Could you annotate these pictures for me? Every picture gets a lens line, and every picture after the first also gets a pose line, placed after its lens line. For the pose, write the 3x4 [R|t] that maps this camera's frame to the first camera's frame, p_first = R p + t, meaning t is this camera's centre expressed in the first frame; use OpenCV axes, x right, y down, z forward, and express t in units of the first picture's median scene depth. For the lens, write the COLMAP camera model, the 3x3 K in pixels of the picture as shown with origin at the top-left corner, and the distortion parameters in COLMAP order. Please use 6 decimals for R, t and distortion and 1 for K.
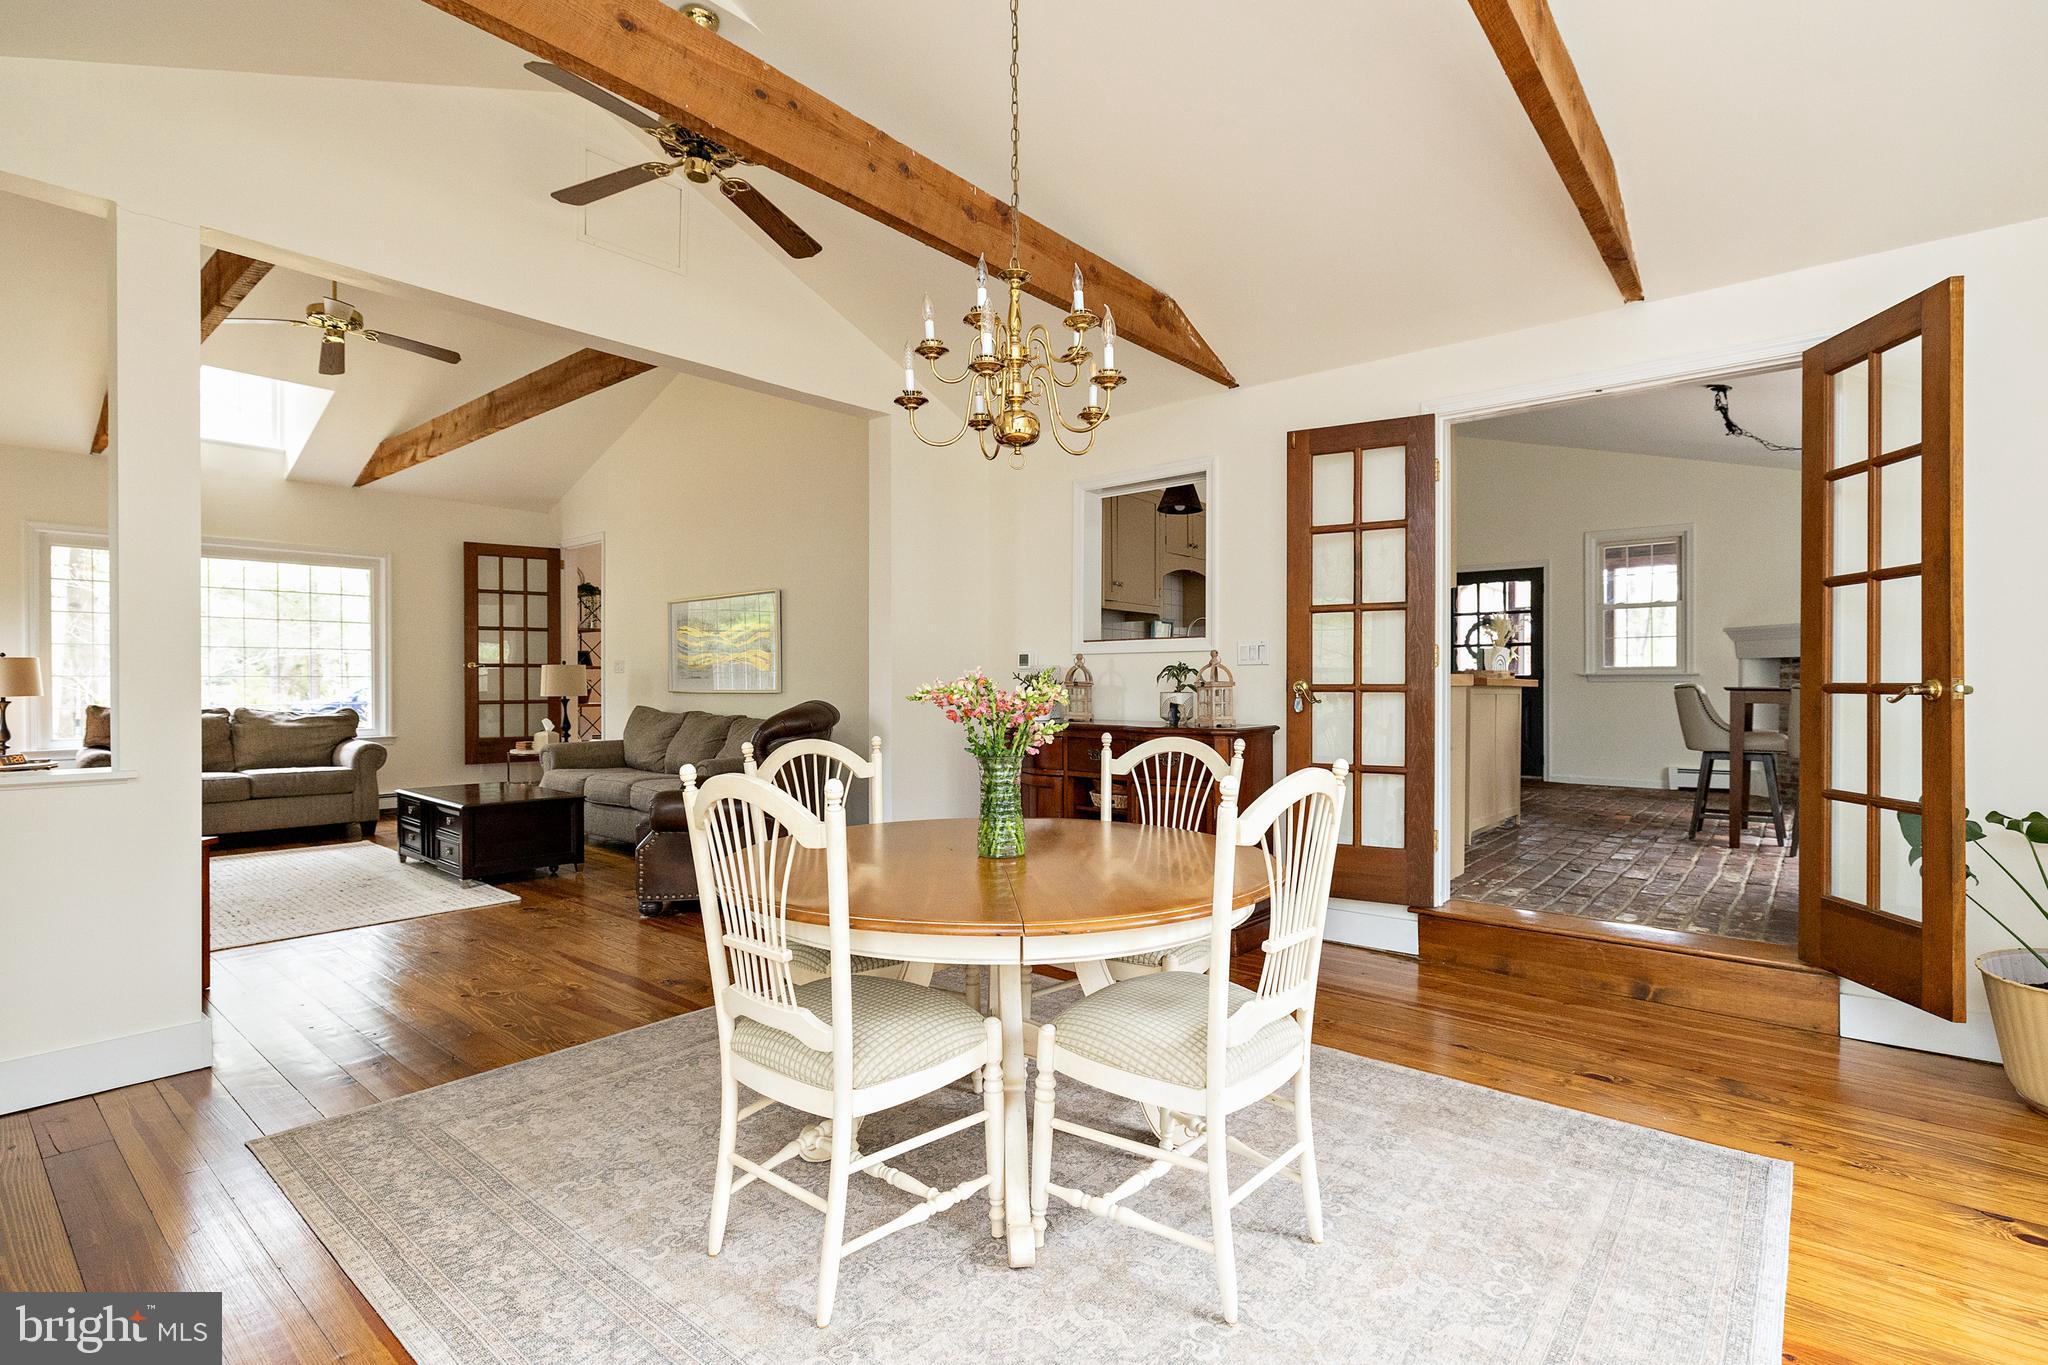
lens RADIAL K [[980.0, 0, 1032.1], [0, 980.0, 685.2], [0, 0, 1]] dist [-0.009411, 0.002200]
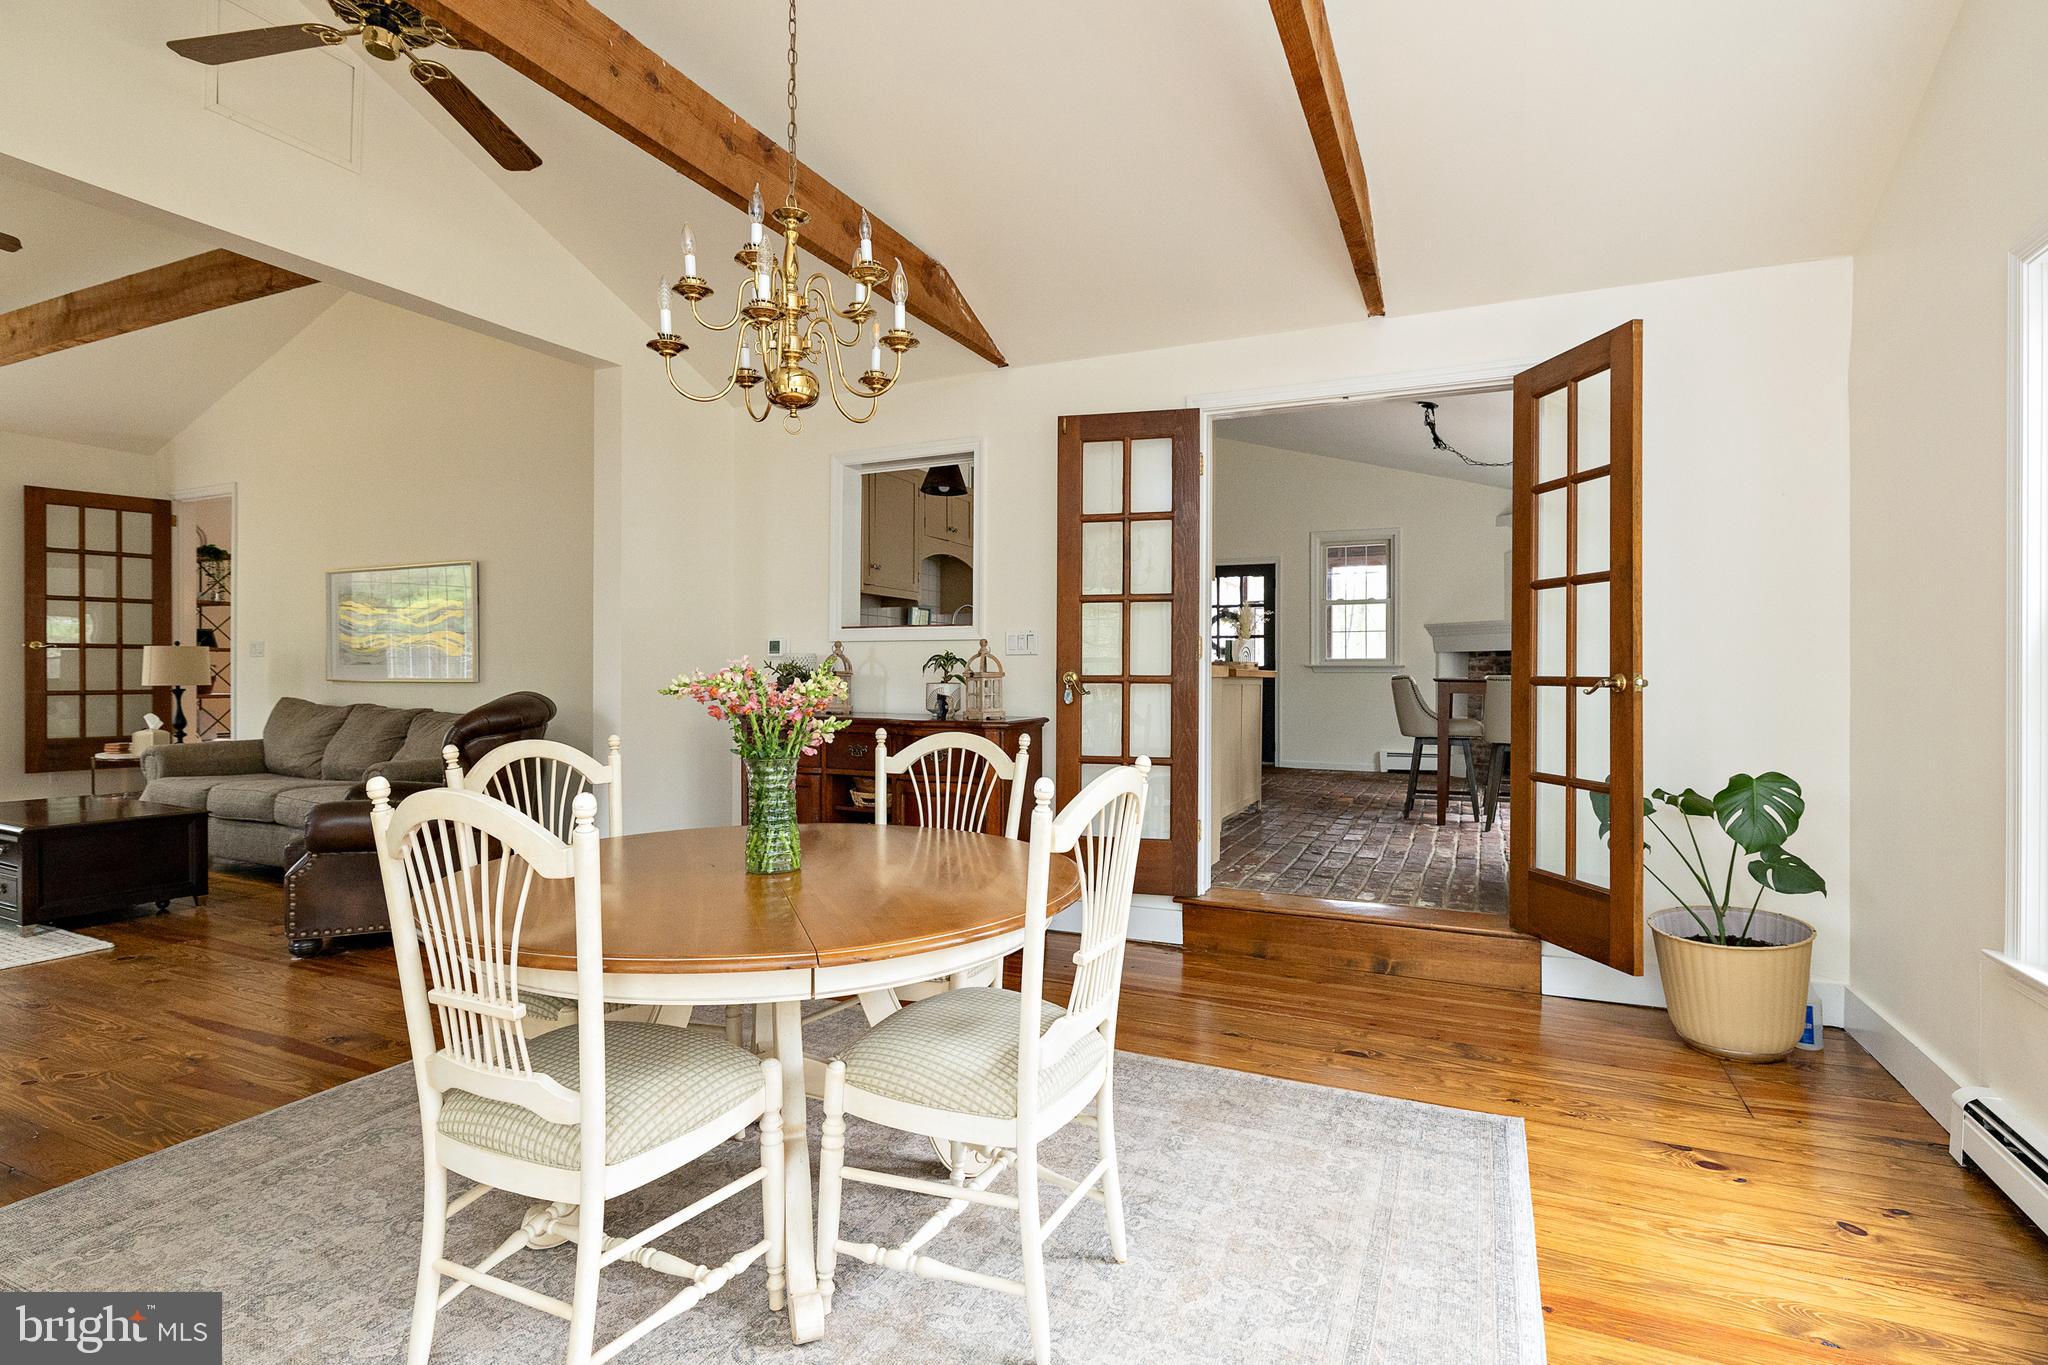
lens RADIAL K [[980.0, 0, 998.7], [0, 980.0, 670.9], [0, 0, 1]] dist [-0.009411, 0.002200]
pose [[0.965102, 0.003973, 0.261842, -0.062295], [-0.004338, 0.999990, 0.000818, -0.006769], [-0.261837, -0.001926, 0.965110, 0.088945]]
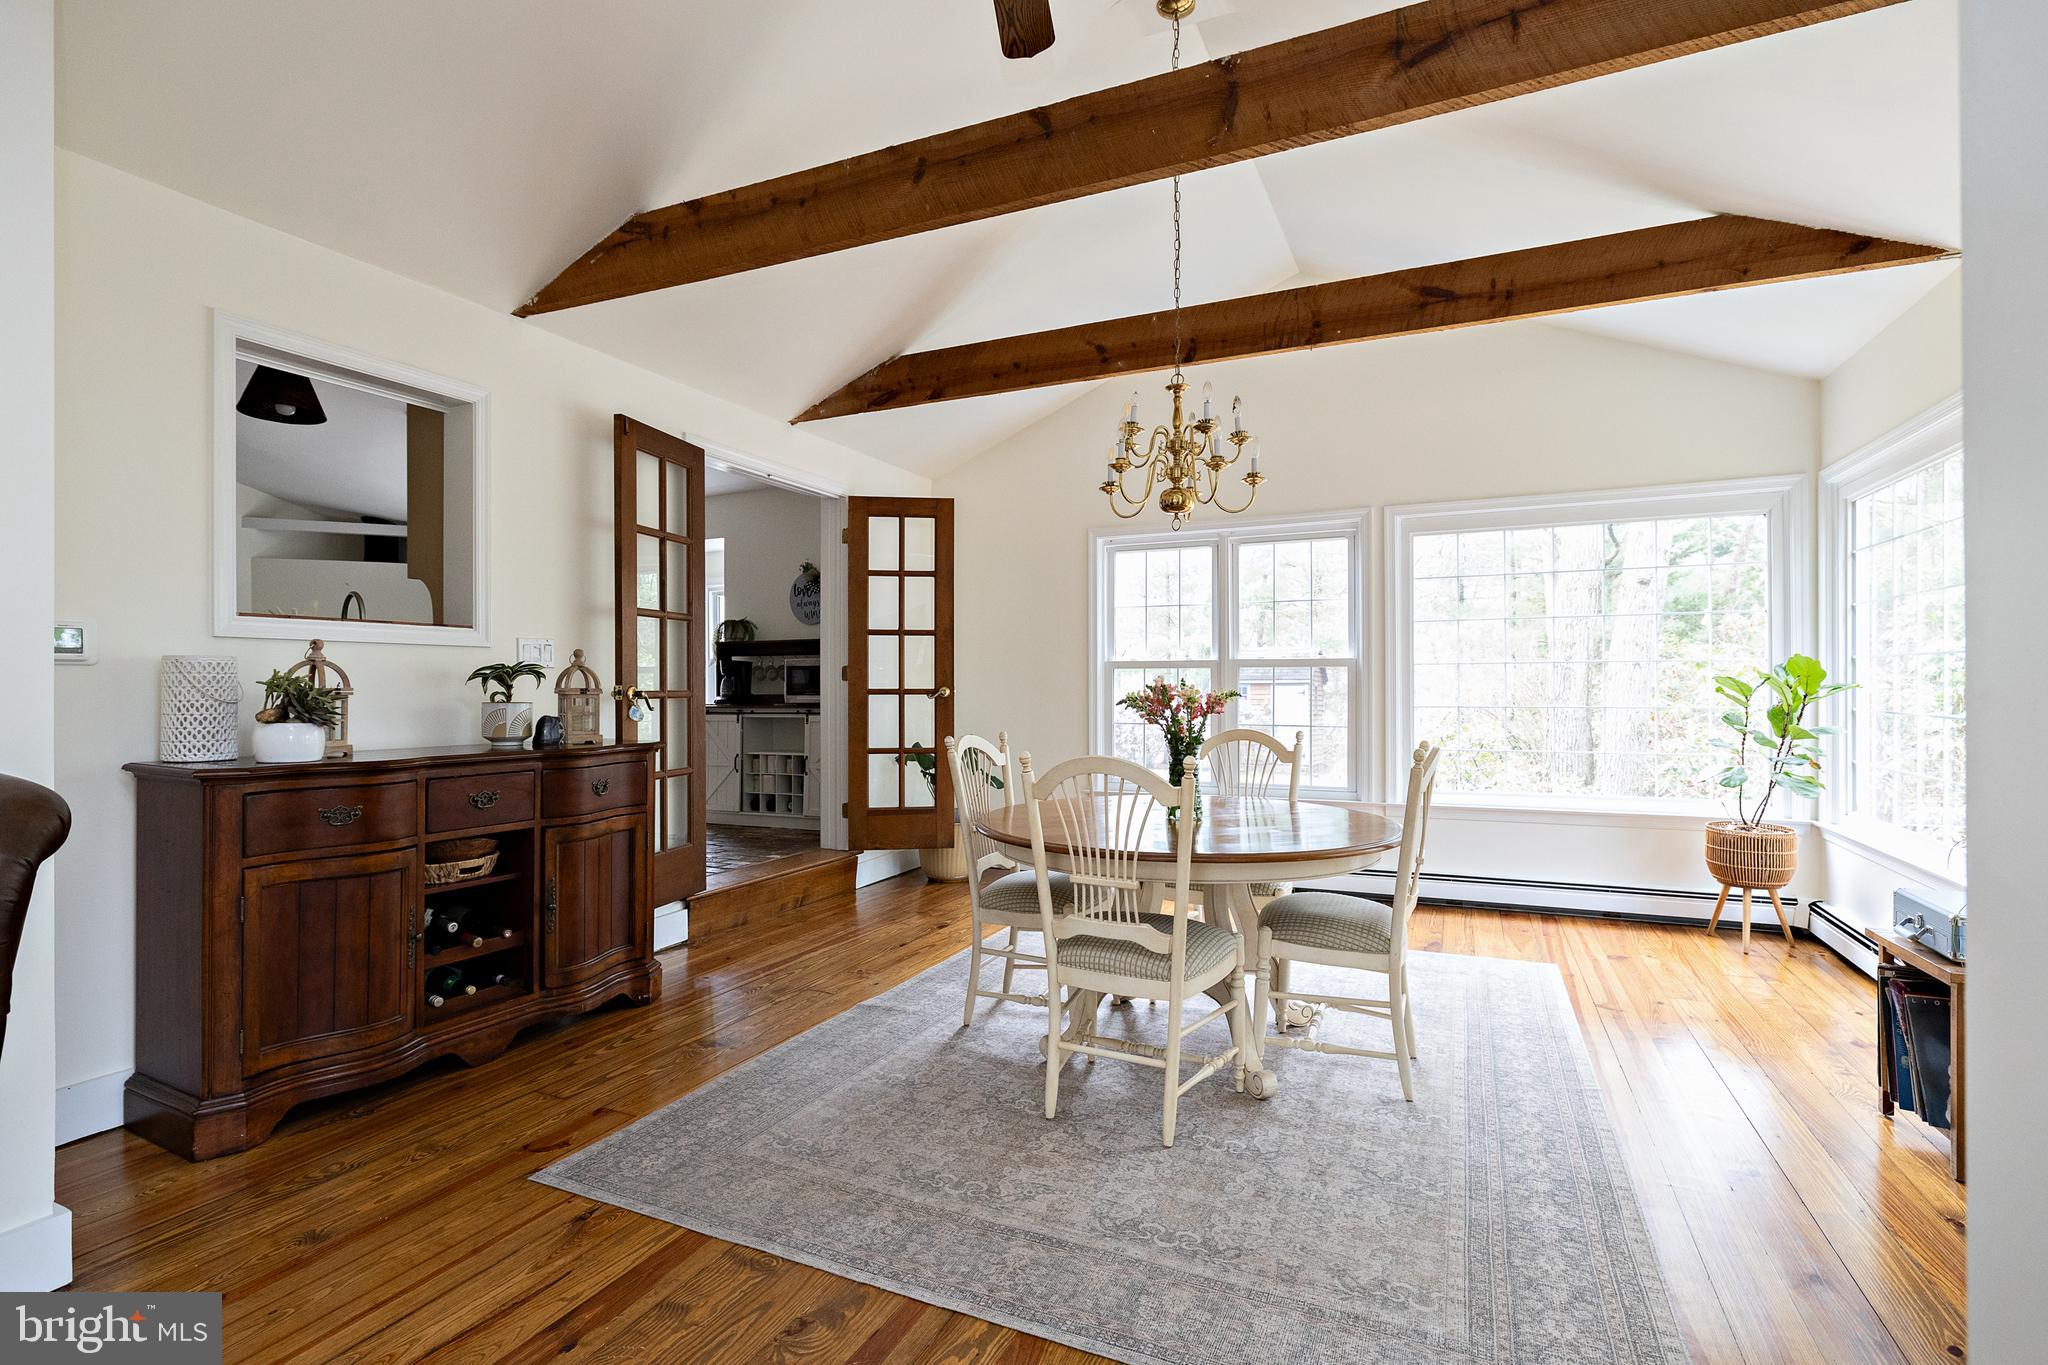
lens RADIAL K [[980.0, 0, 998.3], [0, 980.0, 685.2], [0, 0, 1]] dist [-0.009411, 0.002200]
pose [[-0.257920, 0.002908, 0.966162, -1.064738], [0.001312, 0.999996, -0.002660, -0.004205], [-0.966165, 0.000582, -0.257923, 1.346259]]
